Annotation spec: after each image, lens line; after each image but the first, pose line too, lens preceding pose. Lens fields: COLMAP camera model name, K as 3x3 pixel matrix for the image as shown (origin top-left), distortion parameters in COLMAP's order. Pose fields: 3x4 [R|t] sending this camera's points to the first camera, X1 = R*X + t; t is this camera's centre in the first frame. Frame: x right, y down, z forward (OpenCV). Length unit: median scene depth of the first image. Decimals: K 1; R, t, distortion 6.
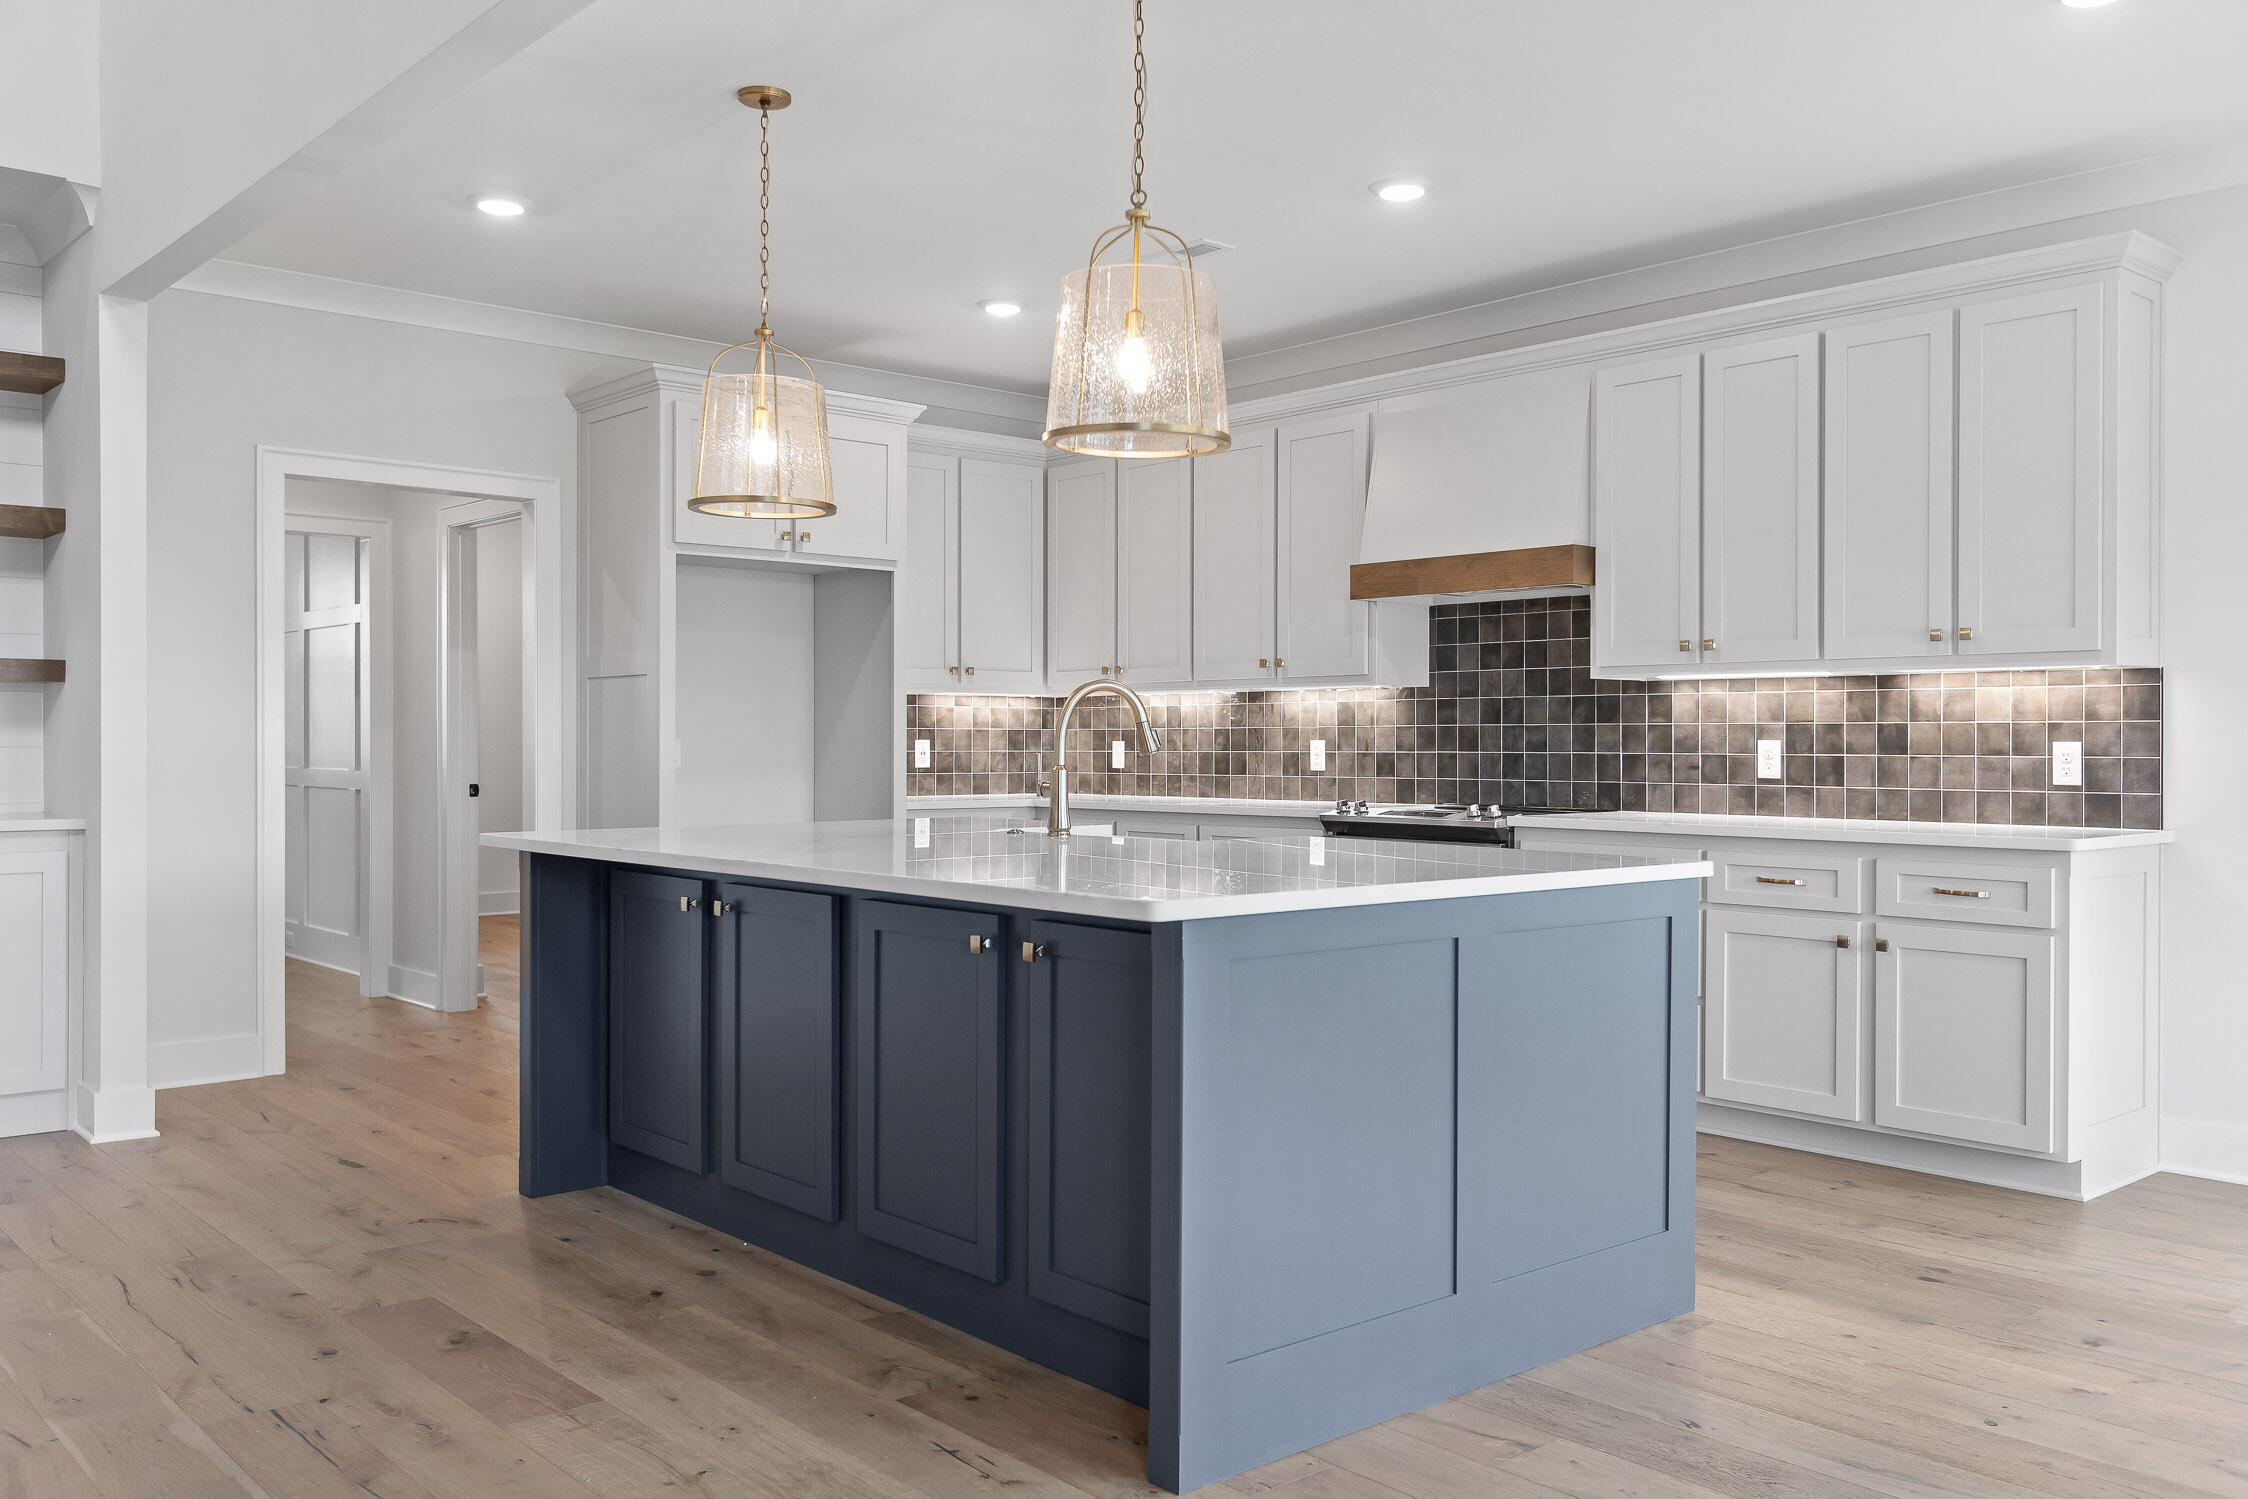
lens RADIAL K [[1826.8, 0, 1135.5], [0, 1826.8, 759.0], [0, 0, 1]] dist [-0.000501, 0.000975]
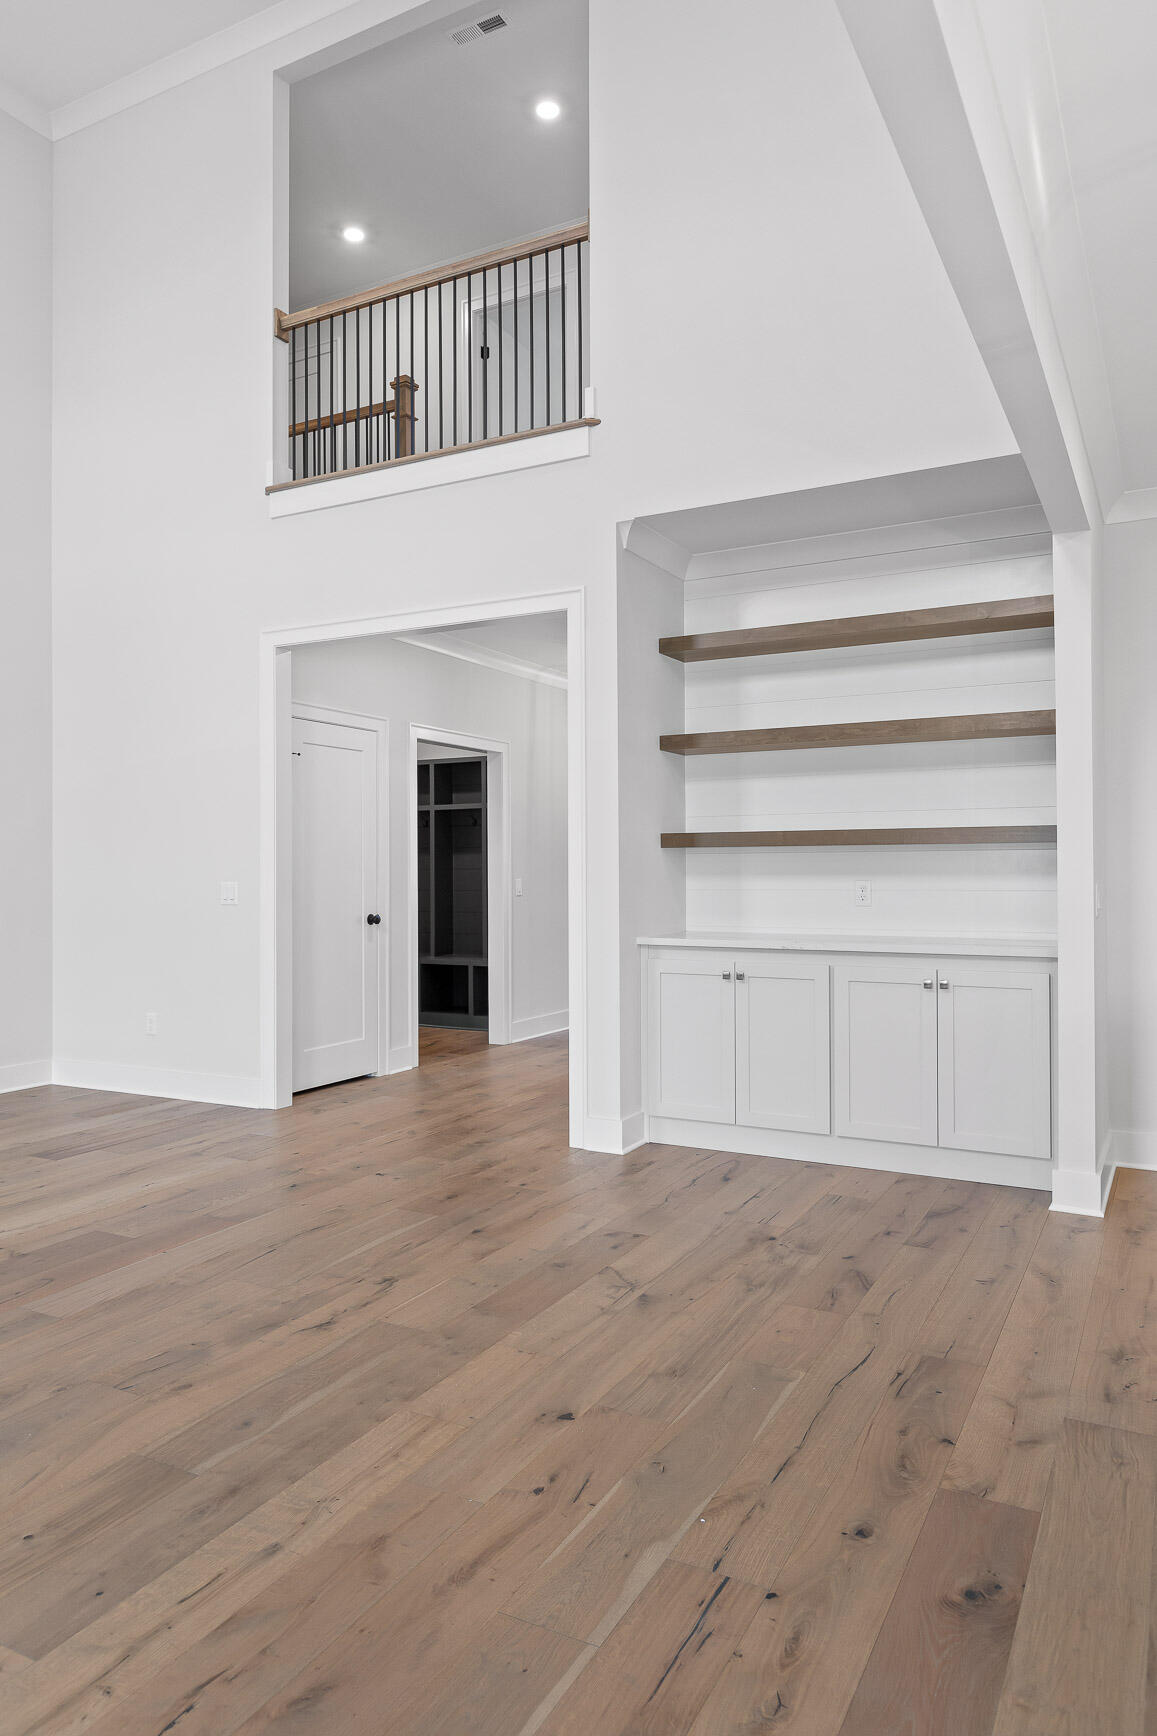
lens RADIAL K [[1140.9, 0, 576.7], [0, 1140.9, 858.8], [0, 0, 1]] dist [0.001287, 0.001027]
pose [[0.344213, -0.012586, -0.938807, 0.051970], [-0.003599, 0.999885, -0.014725, -0.016477], [0.938885, 0.008447, 0.344128, 0.392250]]
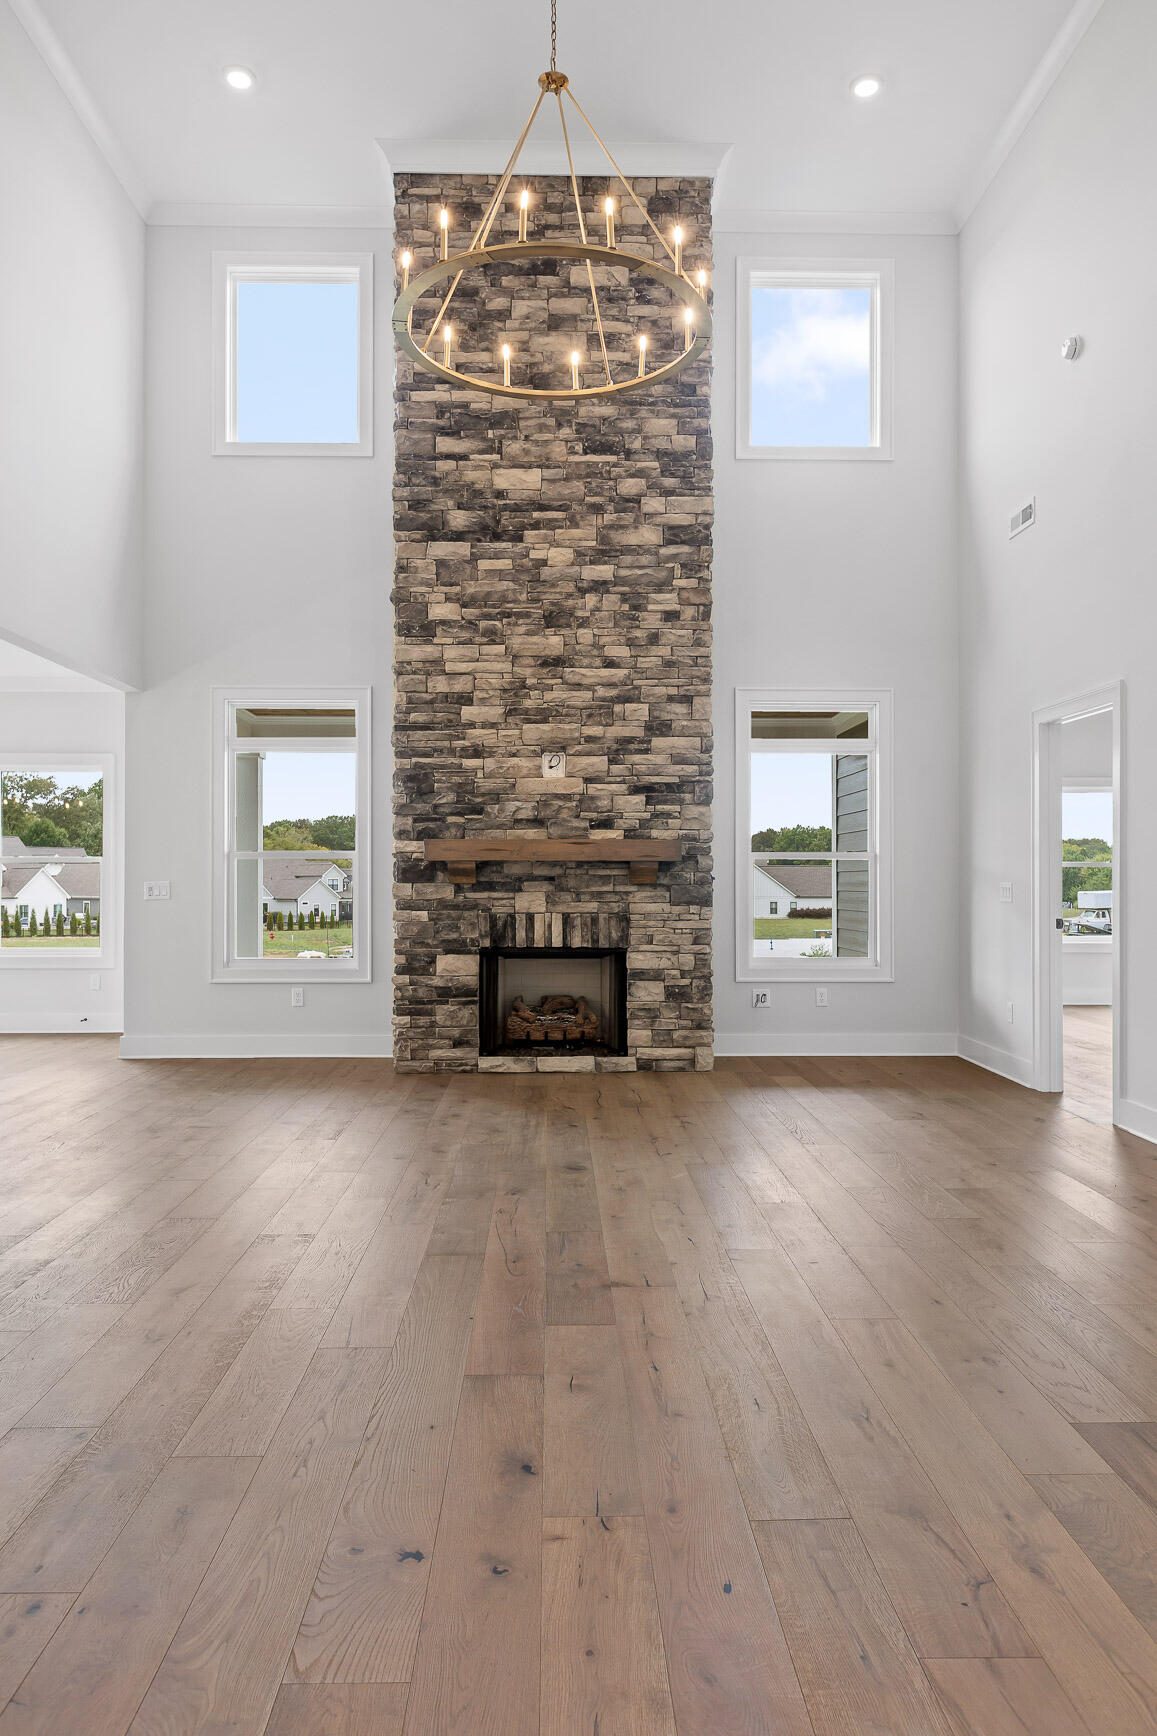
lens RADIAL K [[1140.9, 0, 577.0], [0, 1140.9, 867.7], [0, 0, 1]] dist [0.001287, 0.001027]
pose [[-0.762755, 0.003825, 0.646676, -1.034071], [0.004946, 0.999988, -0.000081, -0.015438], [-0.646668, 0.003136, -0.762765, 0.779697]]
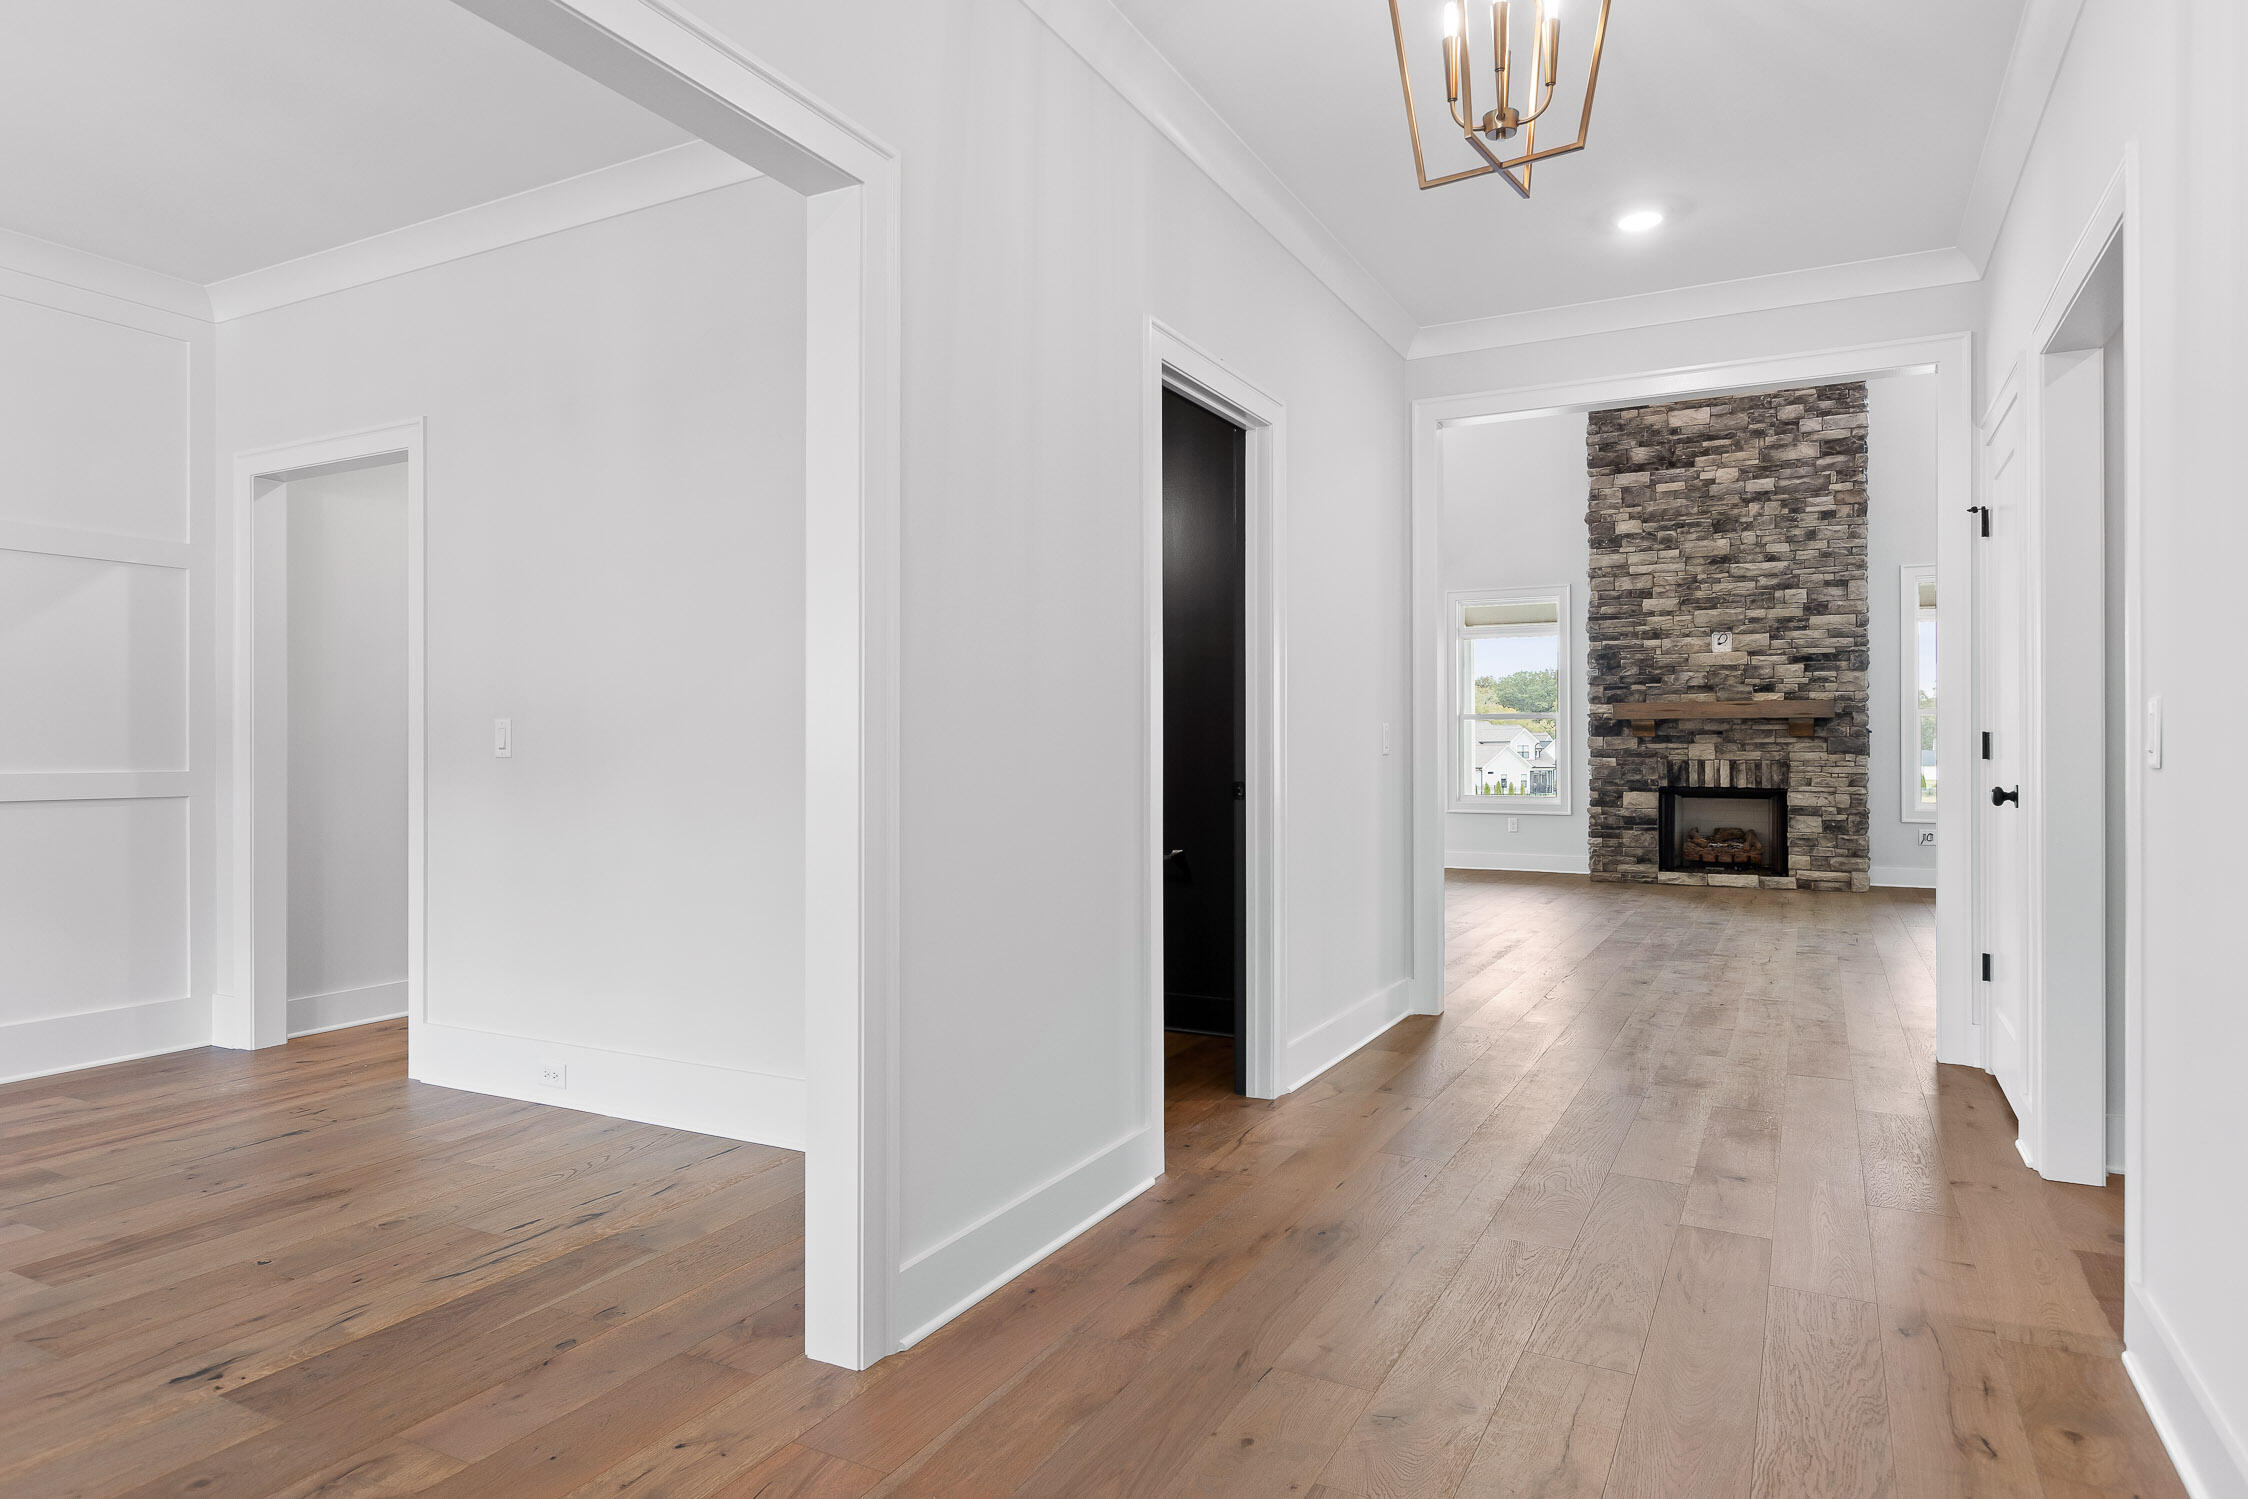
lens RADIAL K [[1319.2, 0, 1117.7], [0, 1319.2, 741.5], [0, 0, 1]] dist [-0.002998, 0.003015]
pose [[-0.352134, 0.001570, 0.935948, -1.604292], [0.010375, 0.999944, 0.002226, -0.004309], [-0.935892, 0.010494, -0.352130, 1.253797]]
